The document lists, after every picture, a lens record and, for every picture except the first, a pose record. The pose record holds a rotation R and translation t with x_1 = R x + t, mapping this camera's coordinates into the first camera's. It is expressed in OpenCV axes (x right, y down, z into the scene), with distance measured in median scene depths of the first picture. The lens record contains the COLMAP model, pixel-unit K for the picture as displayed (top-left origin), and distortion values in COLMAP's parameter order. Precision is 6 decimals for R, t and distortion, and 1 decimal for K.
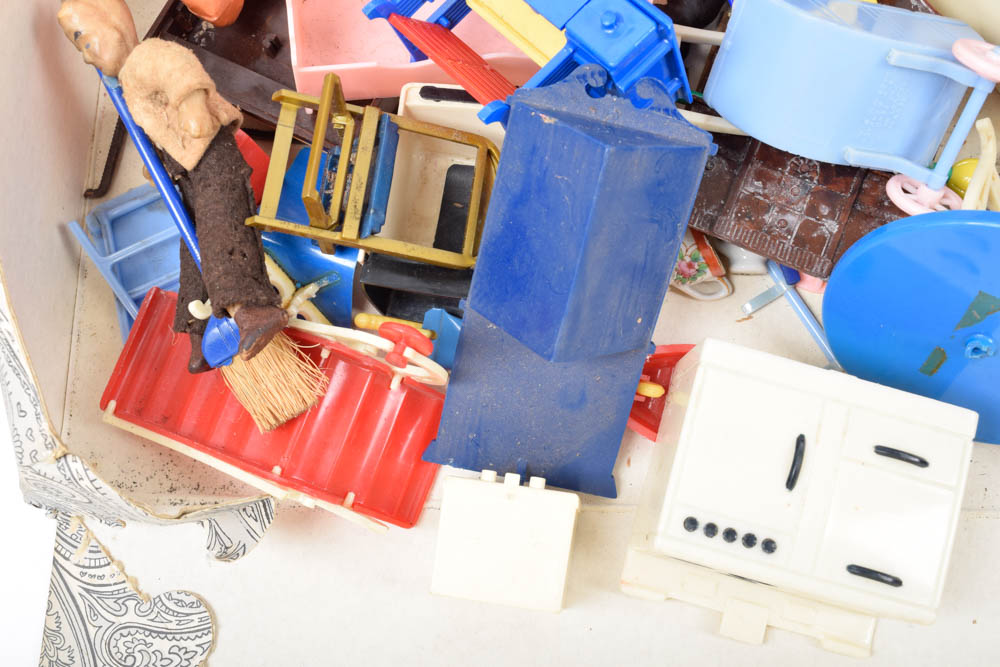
lens RADIAL K [[1156.5, 0, 495.0], [0, 1156.5, 339.4], [0, 0, 1]] dist [-0.063593, 0.000000]
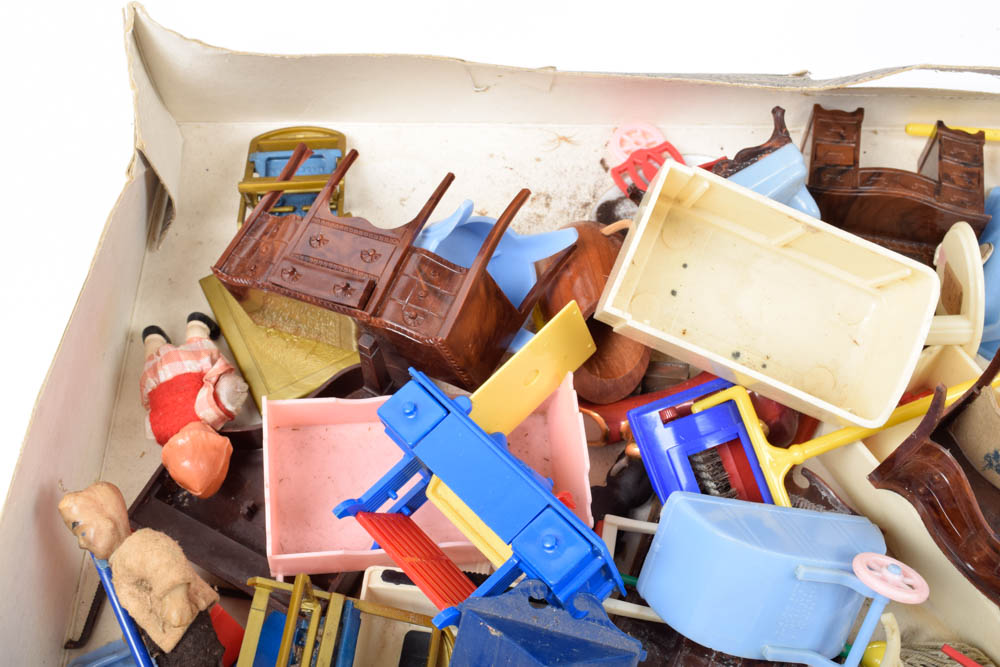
lens RADIAL K [[1156.5, 0, 495.8], [0, 1156.5, 333.2], [0, 0, 1]] dist [-0.063593, 0.000000]
pose [[0.999359, 0.022761, 0.027626, 0.008840], [-0.014715, 0.964800, -0.262572, -0.157925], [-0.032630, 0.261997, 0.964517, -0.137004]]
